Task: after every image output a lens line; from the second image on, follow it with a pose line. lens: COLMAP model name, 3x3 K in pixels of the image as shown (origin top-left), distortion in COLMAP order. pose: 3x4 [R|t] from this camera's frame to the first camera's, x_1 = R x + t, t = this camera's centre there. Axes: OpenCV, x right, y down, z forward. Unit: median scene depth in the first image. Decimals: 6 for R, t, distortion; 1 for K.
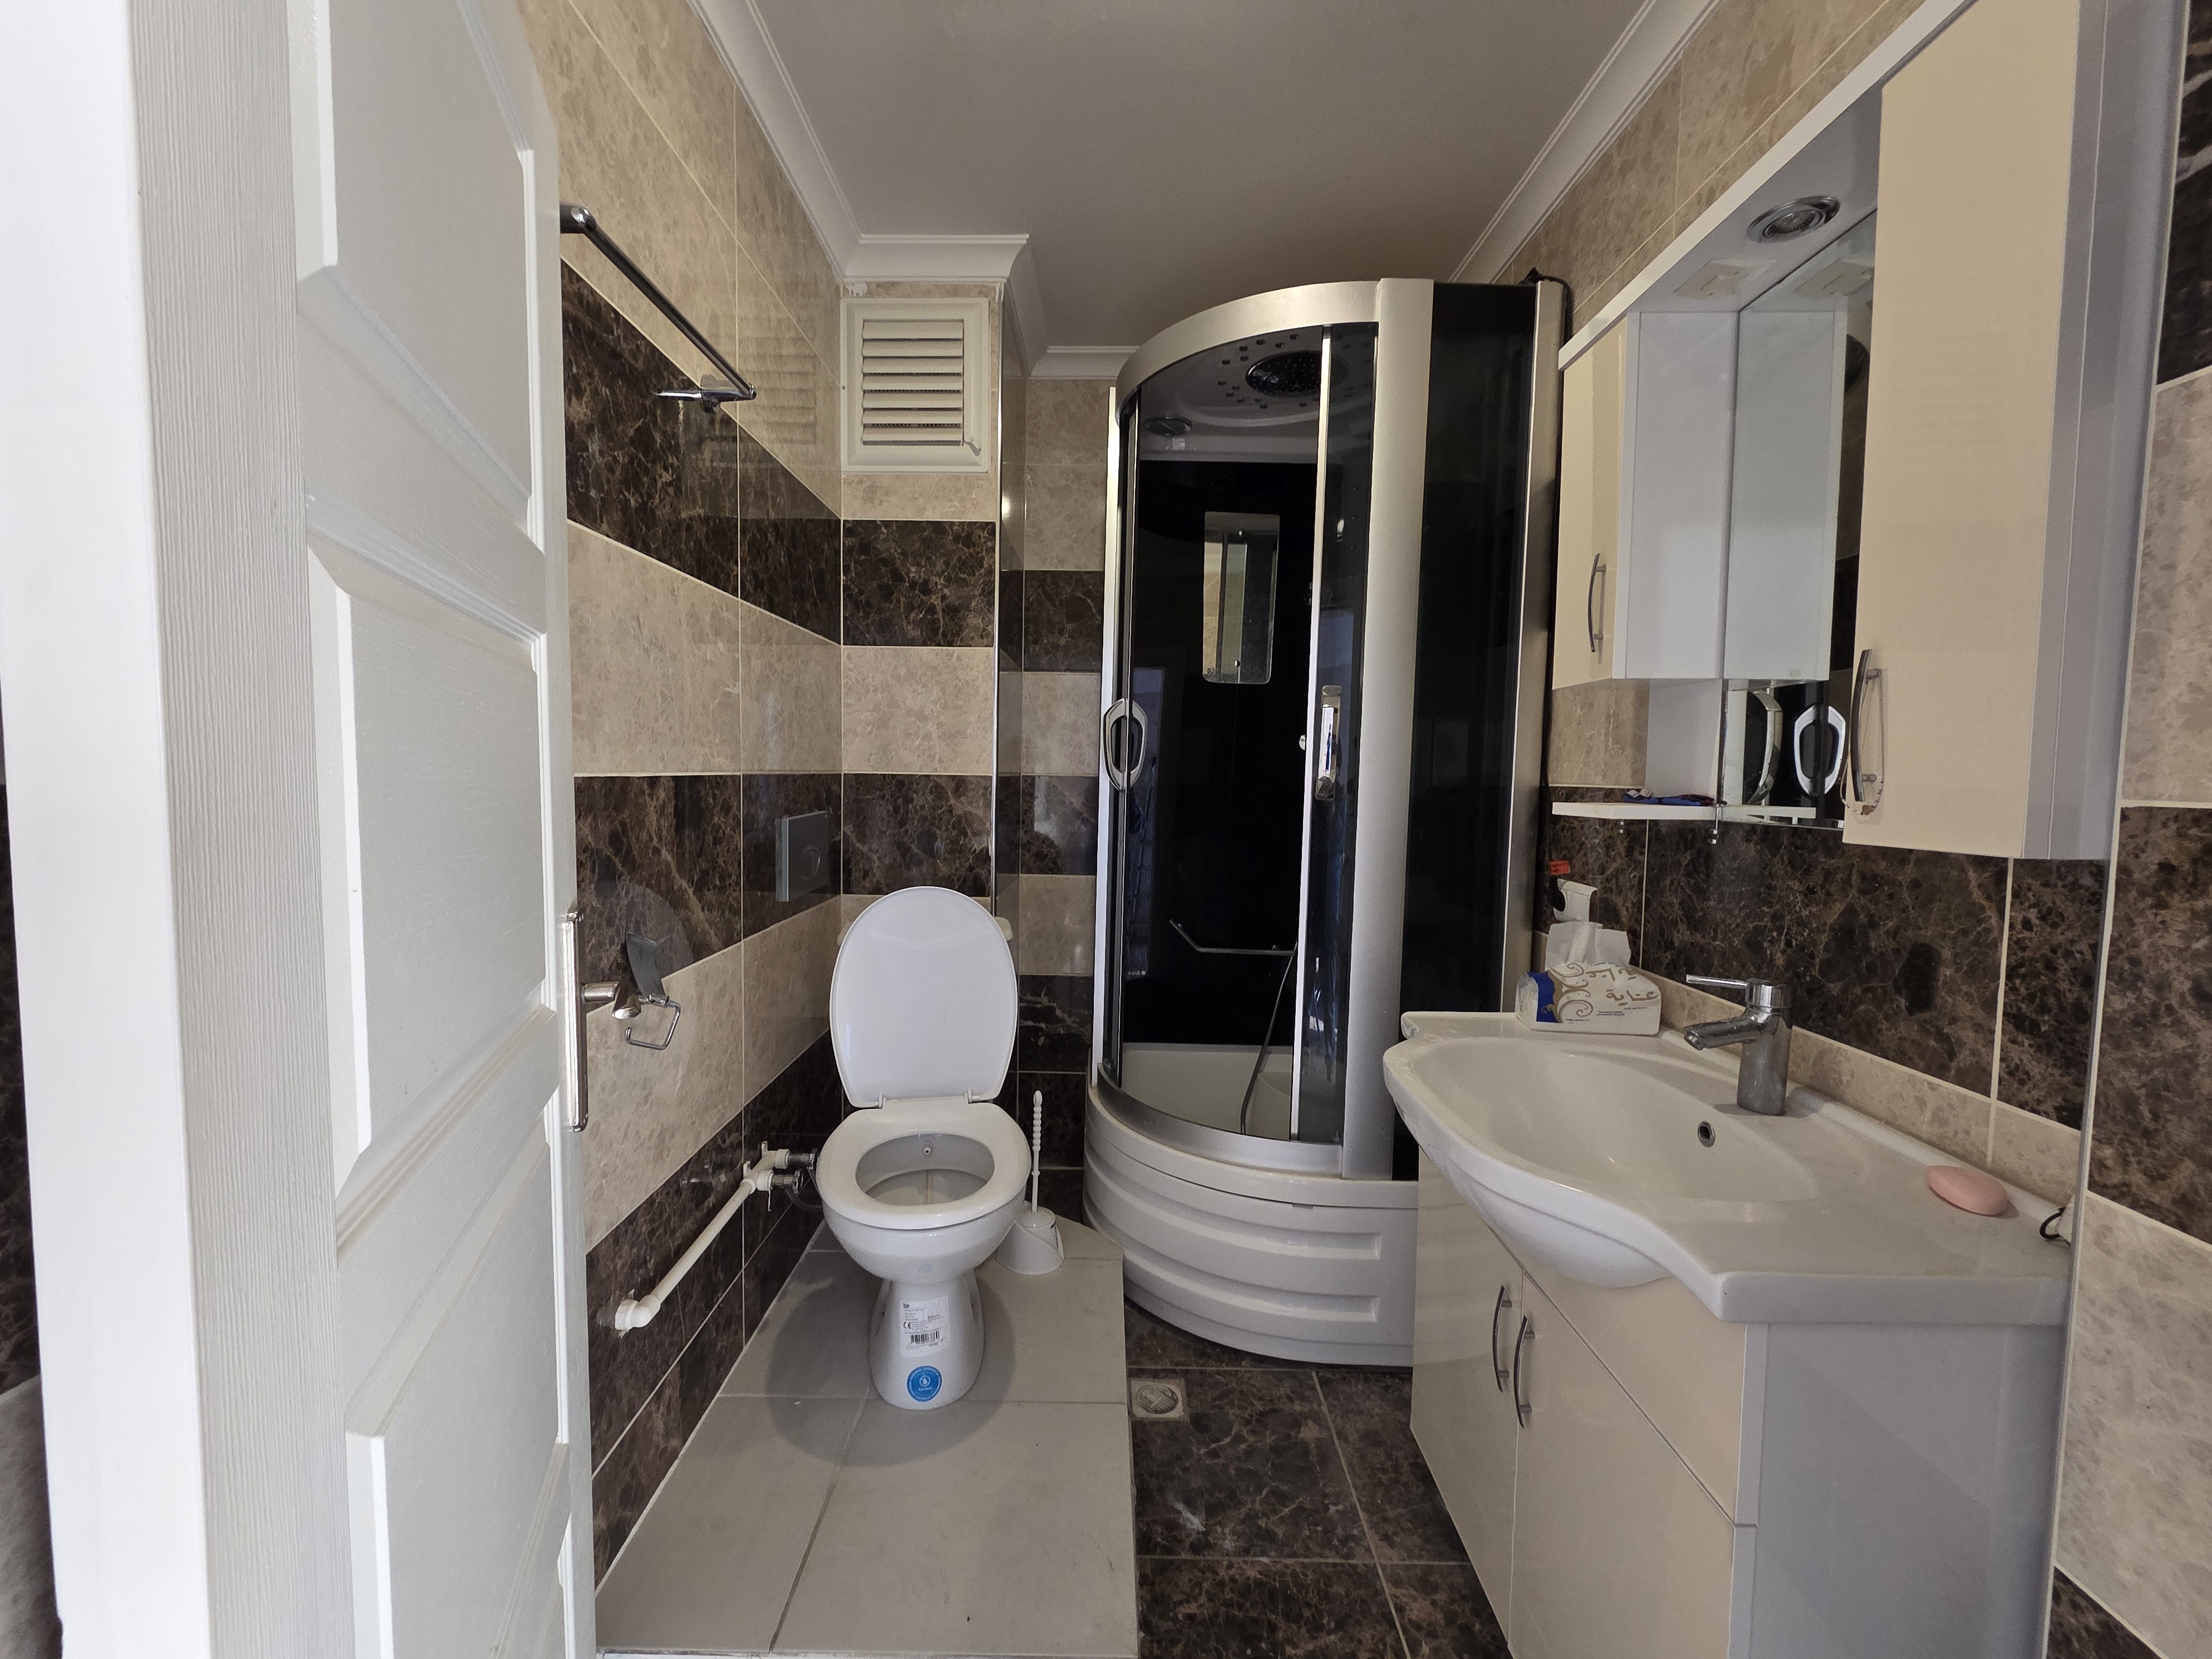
lens RADIAL K [[903.5, 0, 1101.0], [0, 903.5, 831.5], [0, 0, 1]] dist [0.008610, -0.004408]
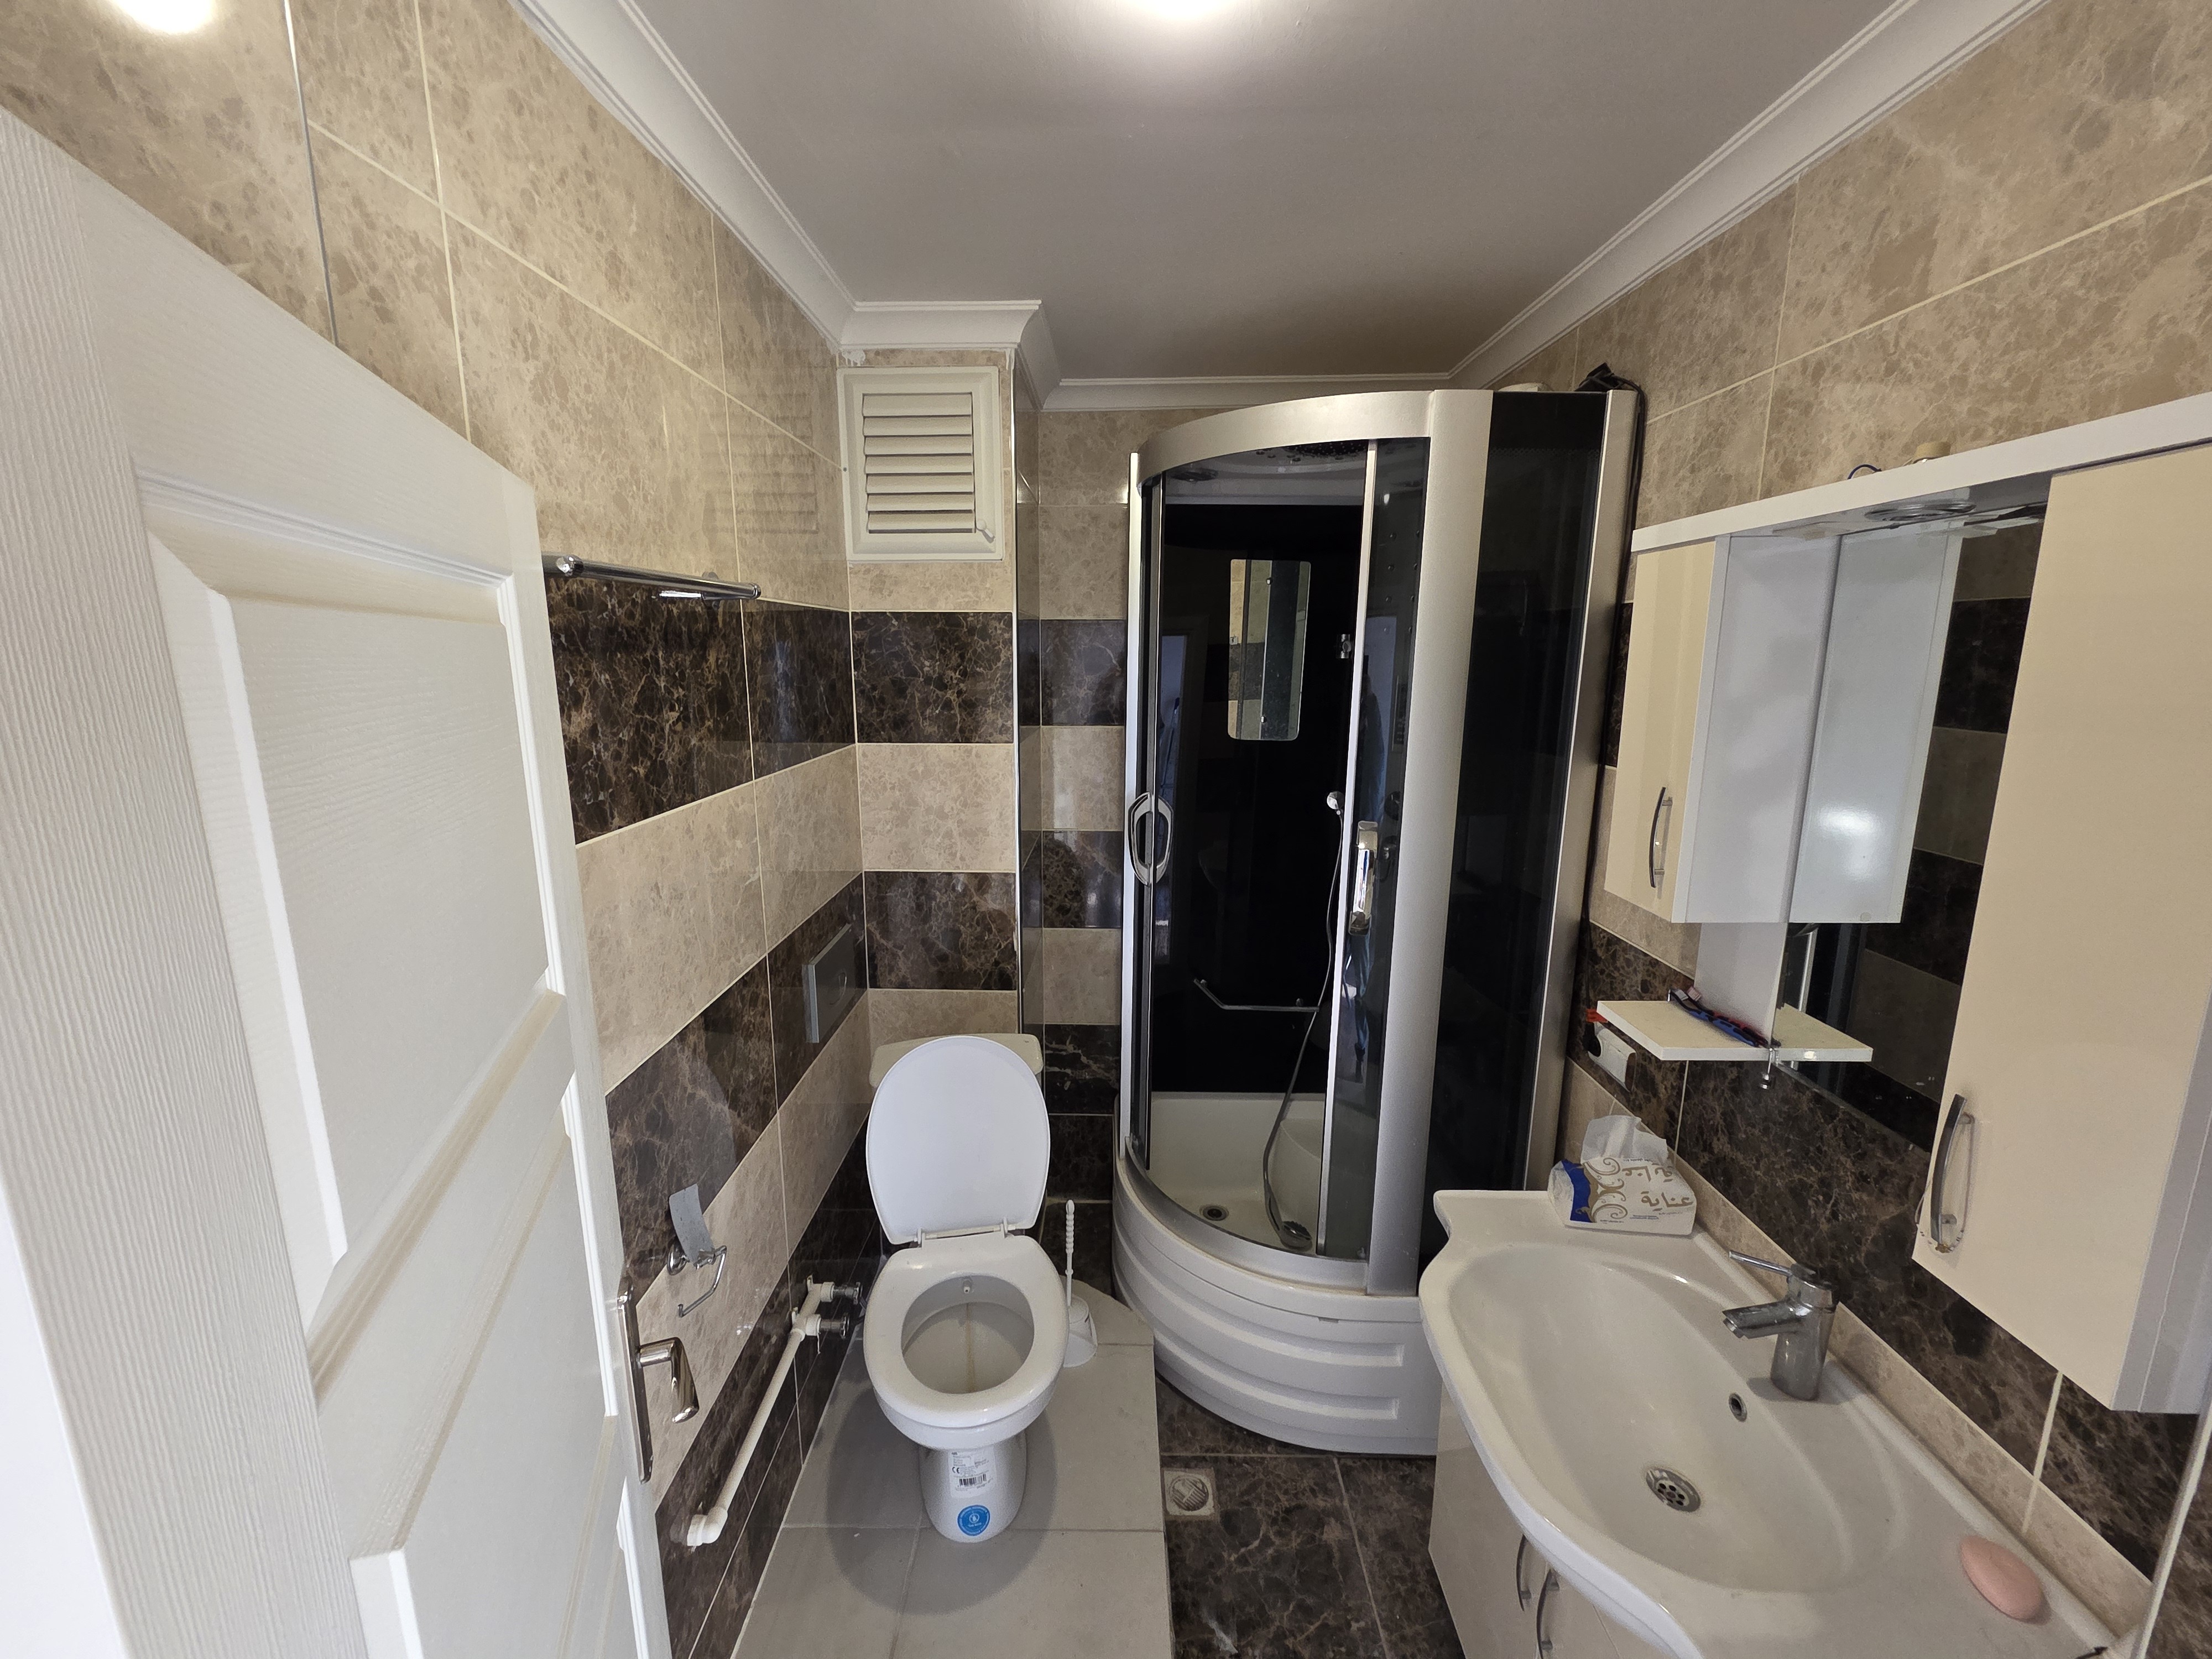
lens RADIAL K [[905.5, 0, 1101.4], [0, 905.5, 829.7], [0, 0, 1]] dist [0.003305, -0.000440]
pose [[0.999848, -0.012966, -0.011629, -0.018694], [0.014379, 0.991271, 0.131056, -0.290565], [0.009829, -0.131203, 0.991307, 0.040971]]
